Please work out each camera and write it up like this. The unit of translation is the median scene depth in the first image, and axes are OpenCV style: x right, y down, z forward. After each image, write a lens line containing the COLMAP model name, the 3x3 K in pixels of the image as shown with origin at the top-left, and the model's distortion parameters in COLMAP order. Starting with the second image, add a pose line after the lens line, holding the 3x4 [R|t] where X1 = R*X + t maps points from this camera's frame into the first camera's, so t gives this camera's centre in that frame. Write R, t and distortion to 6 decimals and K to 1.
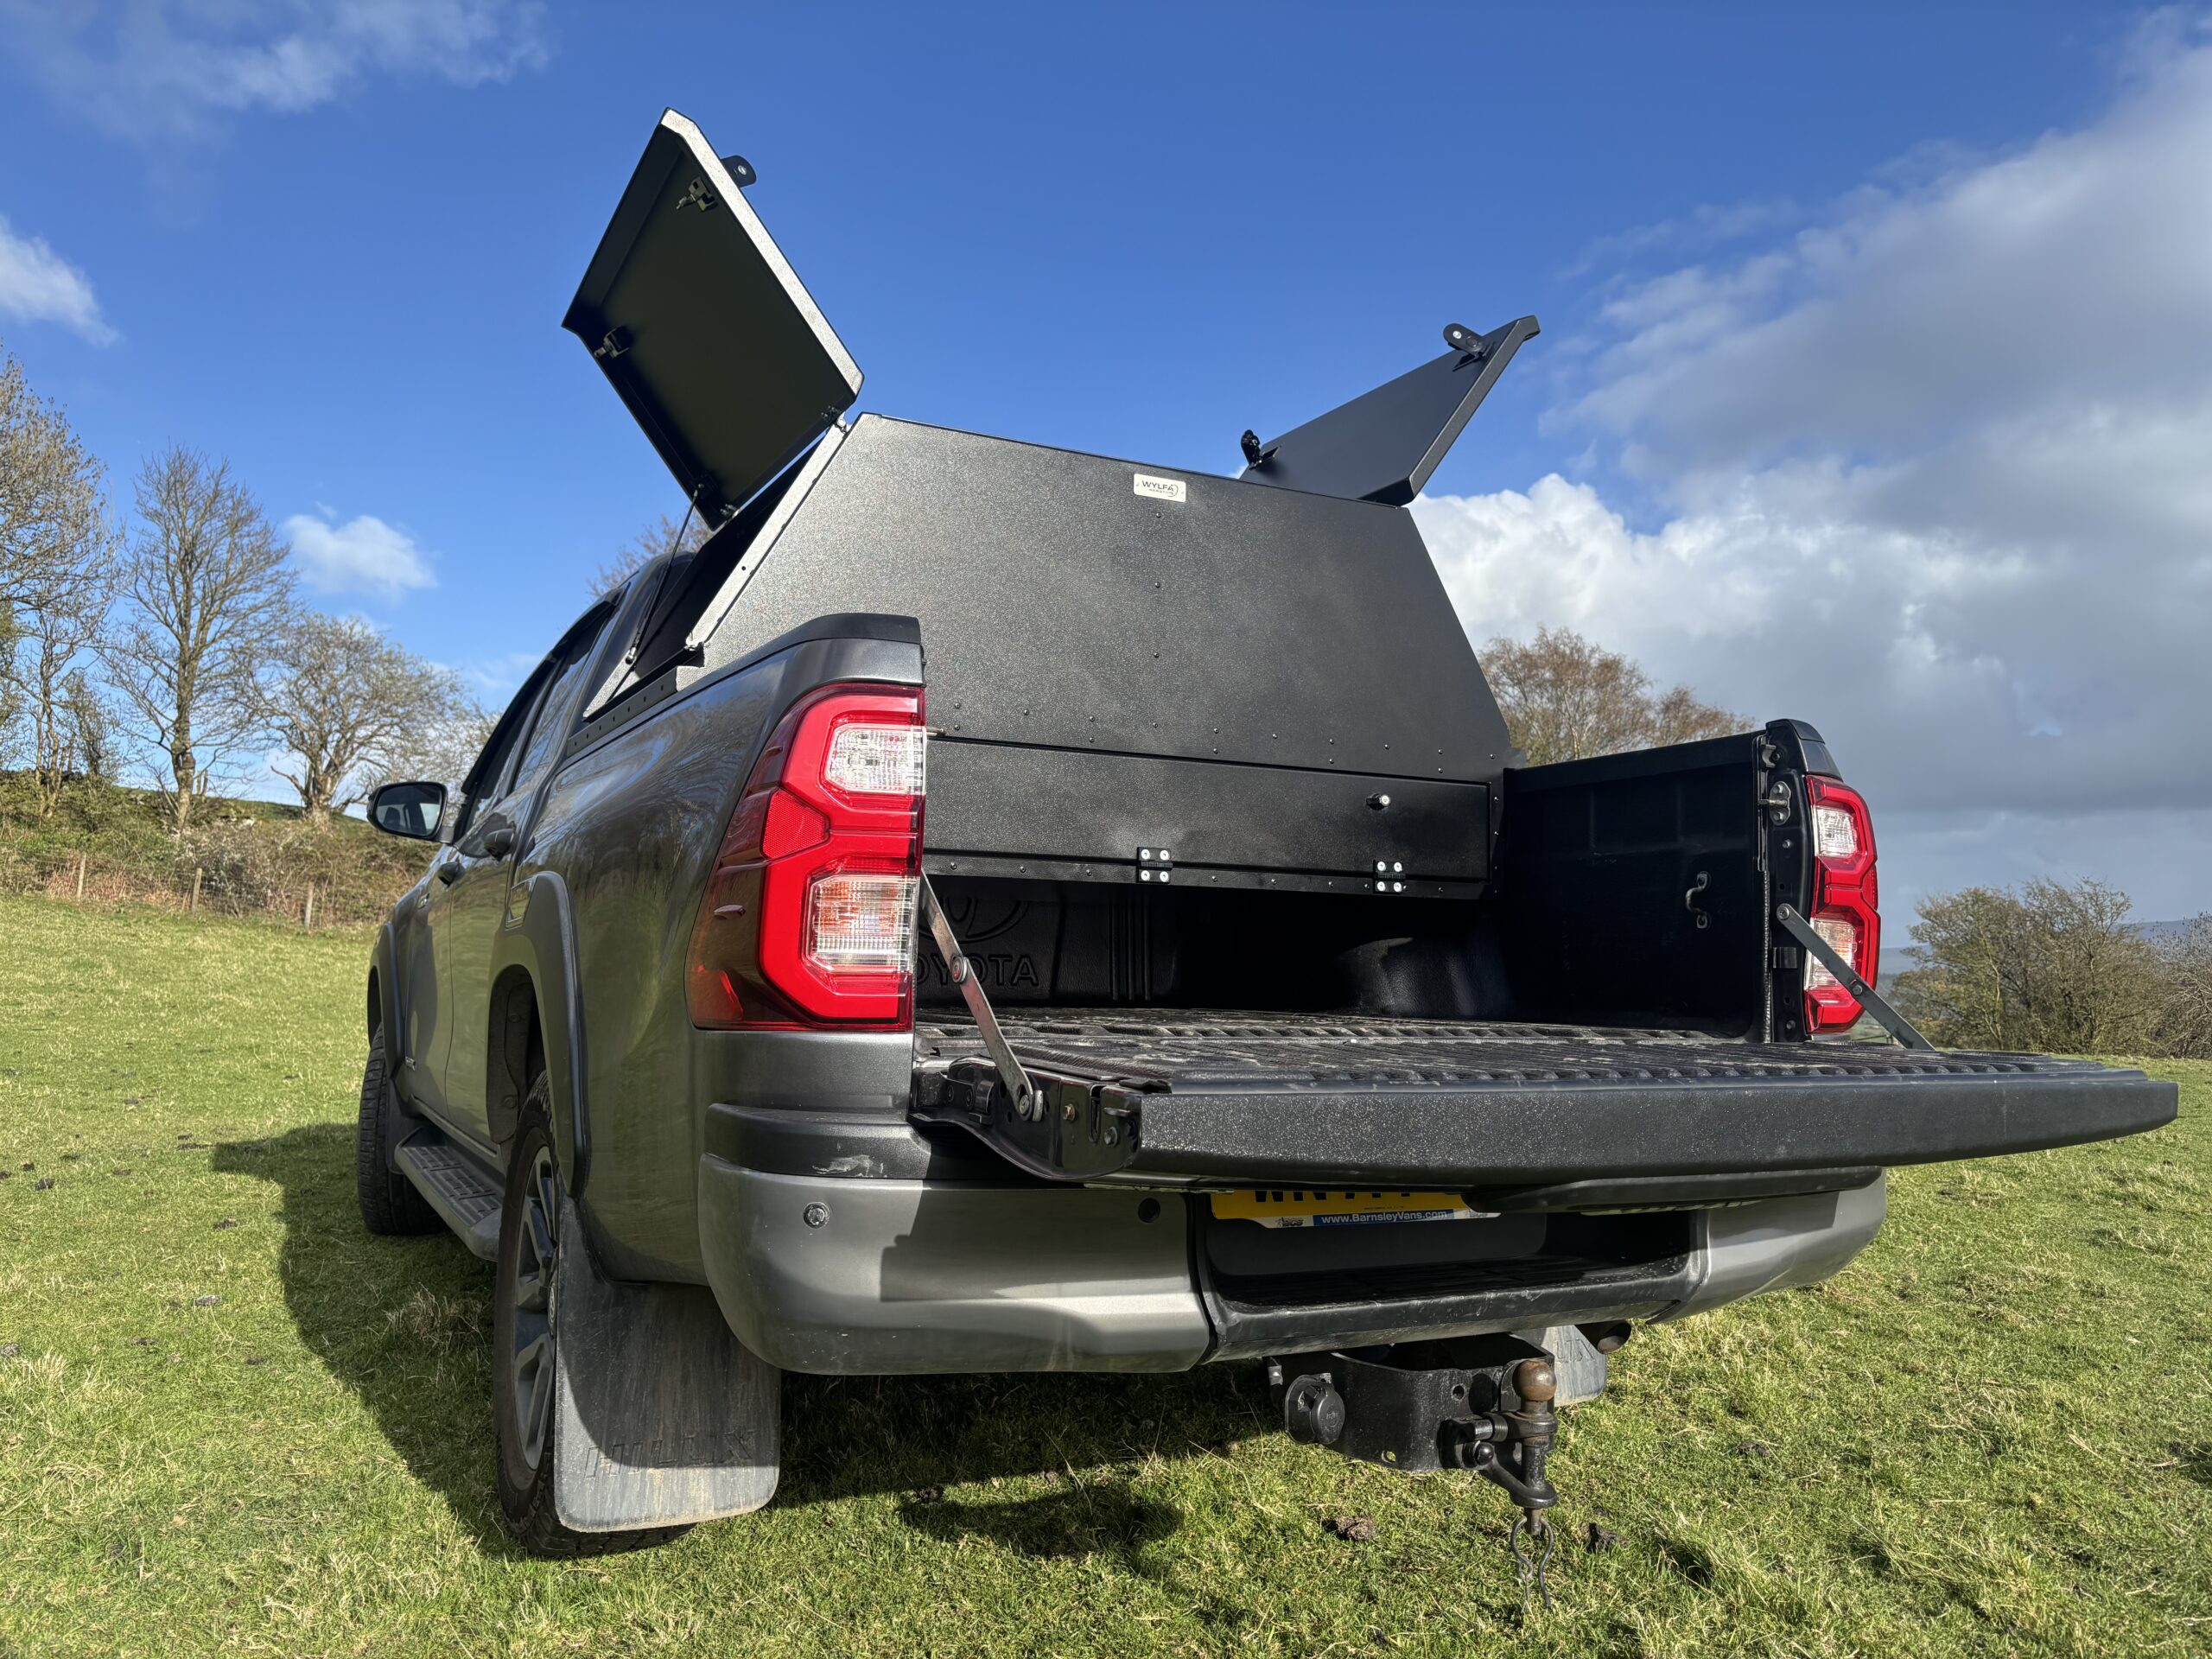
lens RADIAL K [[1683.2, 0, 1106.0], [0, 1683.2, 835.9], [0, 0, 1]] dist [0.033506, -0.033236]
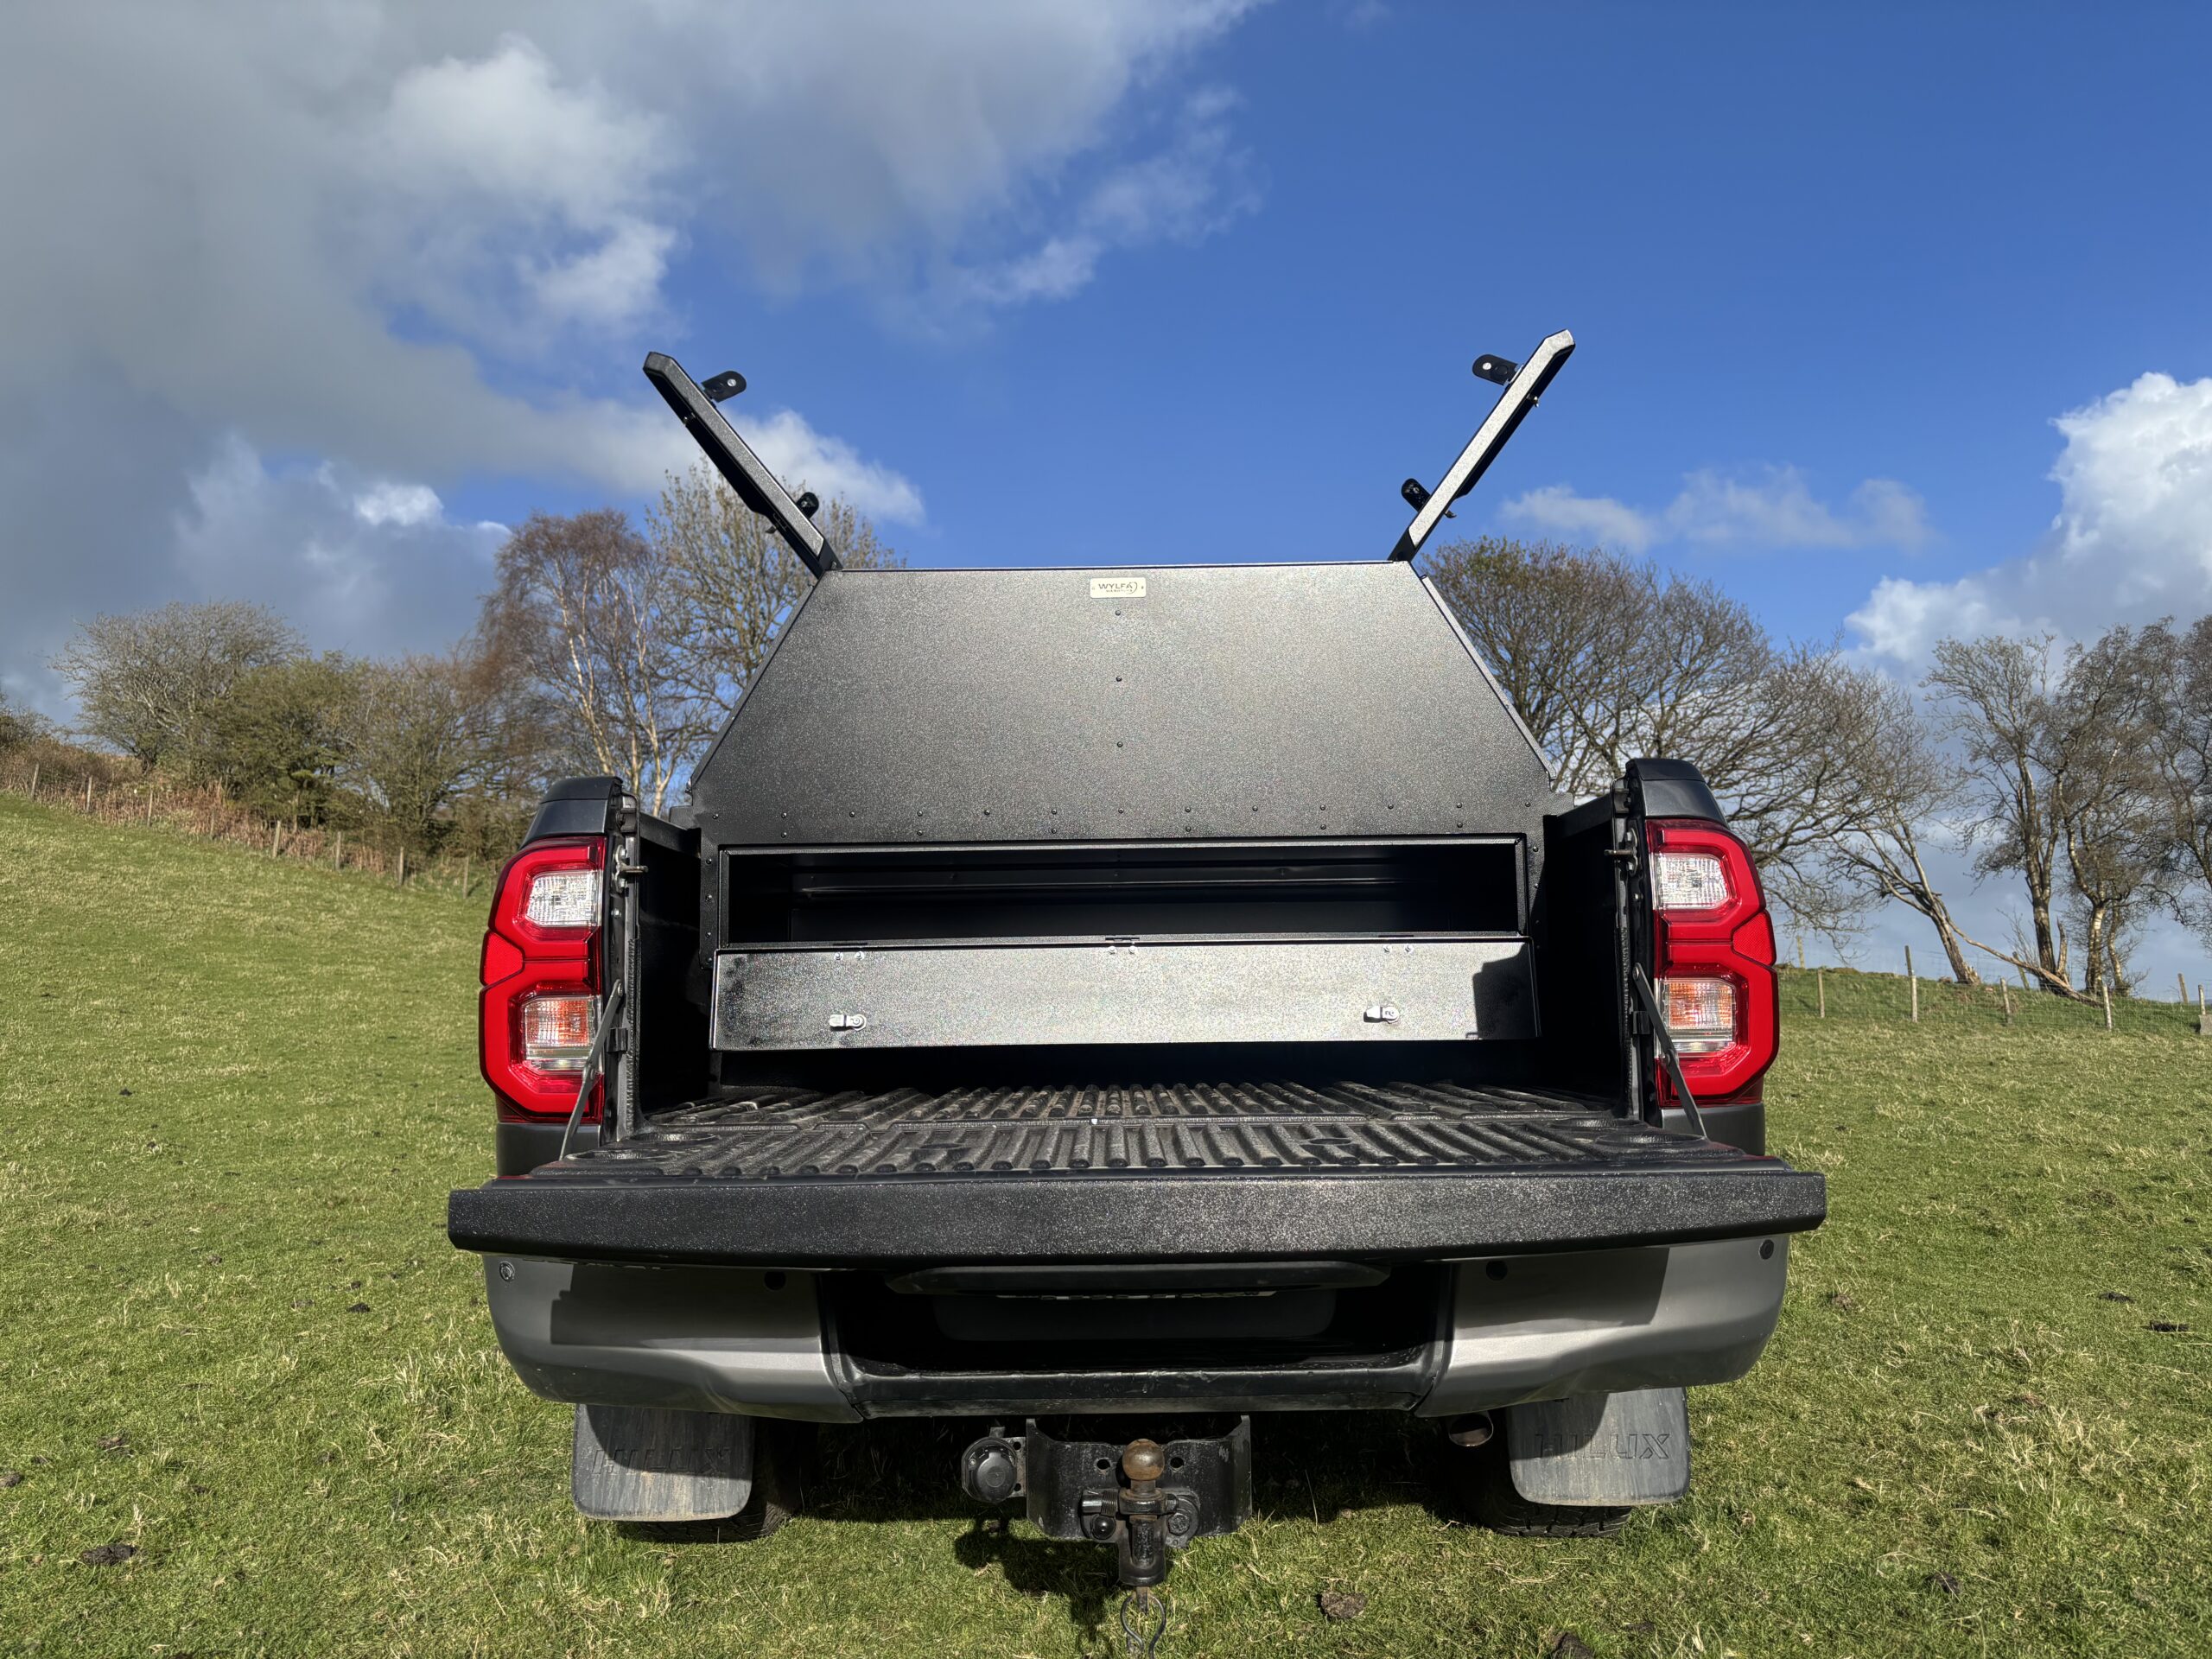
lens RADIAL K [[1683.2, 0, 1095.2], [0, 1683.2, 824.2], [0, 0, 1]] dist [0.033506, -0.033236]
pose [[0.884534, -0.081661, -0.459273, 0.617678], [0.069580, 0.996641, -0.043201, -0.017658], [0.461258, 0.006257, 0.887244, 0.059789]]
